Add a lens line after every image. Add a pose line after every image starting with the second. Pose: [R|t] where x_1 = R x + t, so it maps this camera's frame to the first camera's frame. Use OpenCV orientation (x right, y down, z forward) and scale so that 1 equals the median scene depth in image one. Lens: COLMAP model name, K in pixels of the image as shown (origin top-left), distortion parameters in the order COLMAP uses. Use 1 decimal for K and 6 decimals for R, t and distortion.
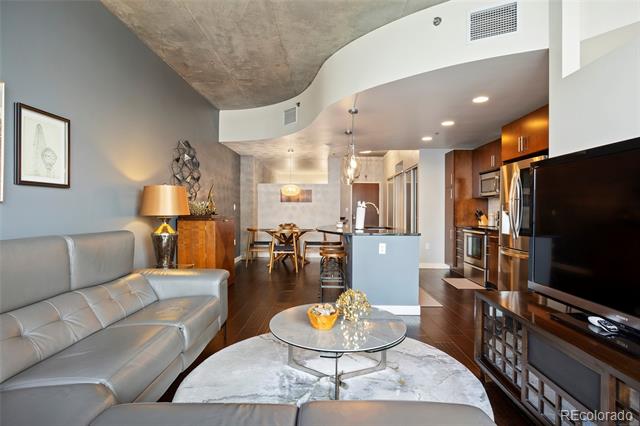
lens RADIAL K [[325.8, 0, 321.6], [0, 325.8, 214.8], [0, 0, 1]] dist [-0.011227, -0.000157]
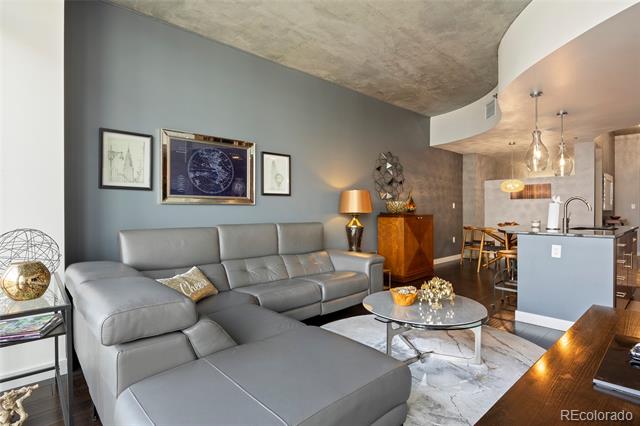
lens RADIAL K [[325.8, 0, 321.6], [0, 325.8, 214.8], [0, 0, 1]] dist [-0.011227, -0.000157]
pose [[0.684660, 0.002526, -0.728858, 0.324952], [-0.001879, 0.999997, 0.001700, 0.006997], [0.728860, 0.000205, 0.684663, -0.019503]]
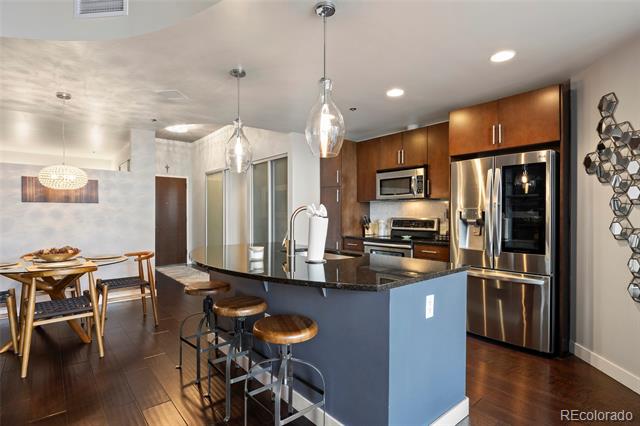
lens RADIAL K [[325.8, 0, 321.6], [0, 325.8, 214.8], [0, 0, 1]] dist [-0.011227, -0.000157]
pose [[0.750434, -0.008492, 0.660891, -0.202399], [0.012784, 0.999917, -0.001668, -0.025271], [-0.660821, 0.009701, 0.750480, 0.637641]]
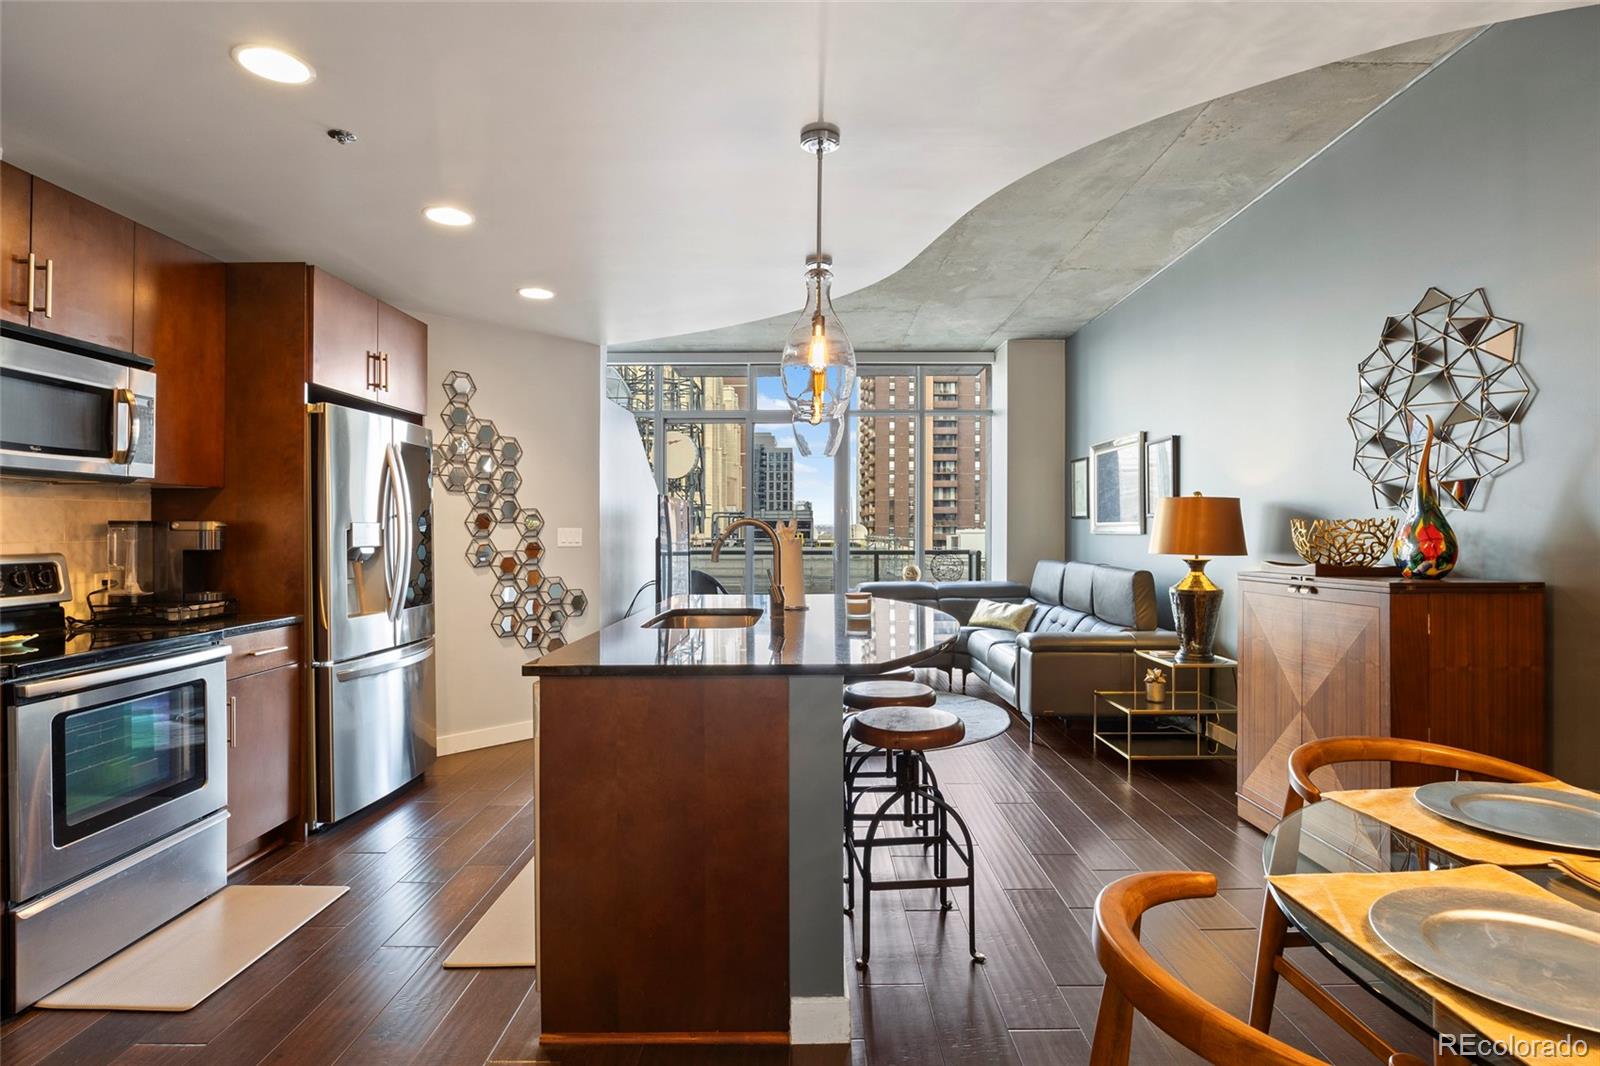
lens RADIAL K [[814.4, 0, 804.0], [0, 814.4, 537.6], [0, 0, 1]] dist [-0.011227, -0.000157]
pose [[-0.999884, -0.001916, -0.015086, 0.125059], [-0.002217, 0.999799, 0.019923, -0.038743], [0.015045, 0.019954, -0.999688, 1.811028]]
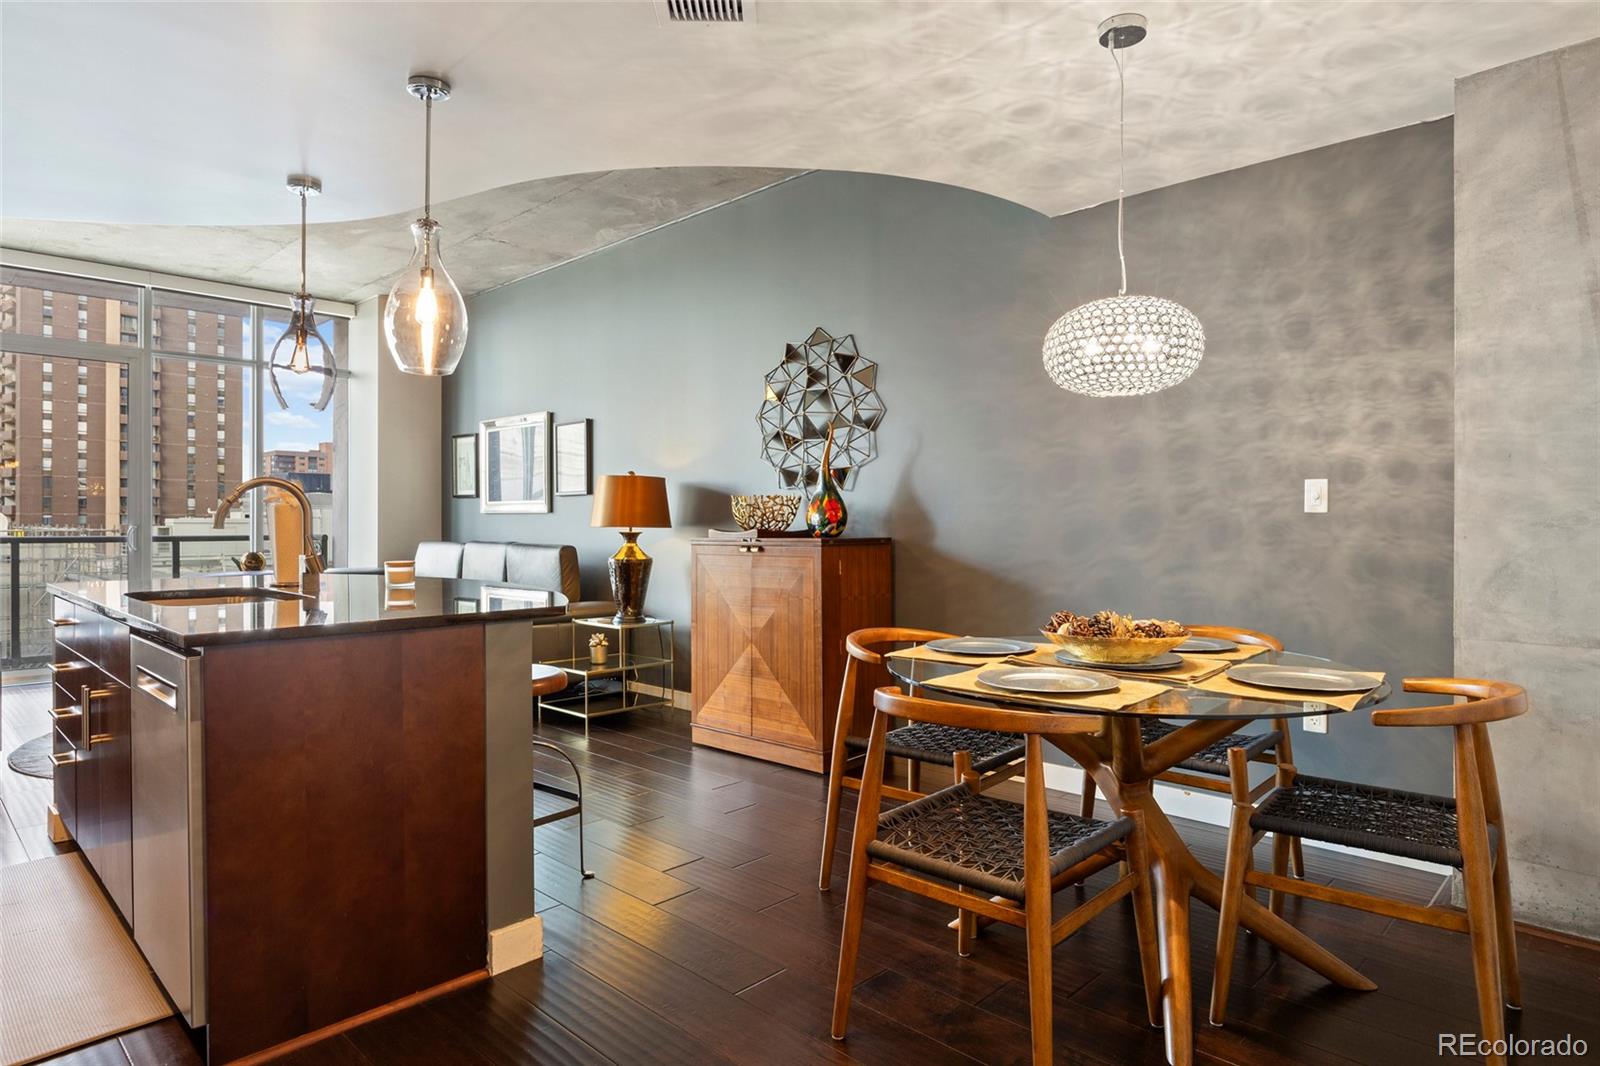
lens RADIAL K [[921.1, 0, 800.0], [0, 921.1, 533.0], [0, 0, 1]] dist [-0.007995, 0.000249]
pose [[-0.686662, 0.003782, -0.726967, 0.389608], [-0.013044, 0.999761, 0.017523, -0.016614], [0.726859, 0.021515, -0.686449, 1.856720]]
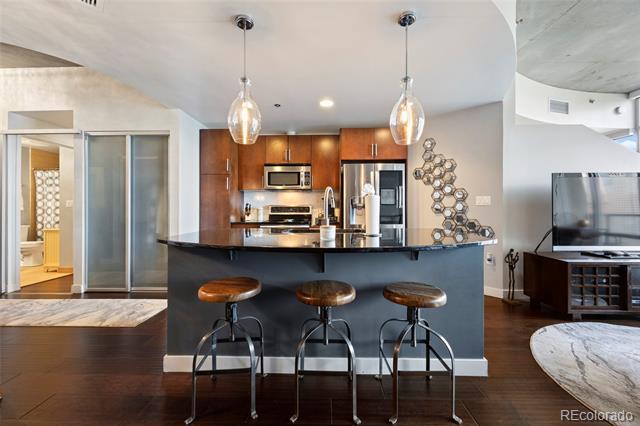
lens RADIAL K [[250.6, 0, 322.5], [0, 250.6, 206.6], [0, 0, 1]] dist [-0.003116, -0.000555]
pose [[-0.004215, -0.000591, 0.999991, -0.307927], [0.015410, 0.999881, 0.000656, -0.005831], [-0.999872, 0.015413, -0.004205, 1.108045]]
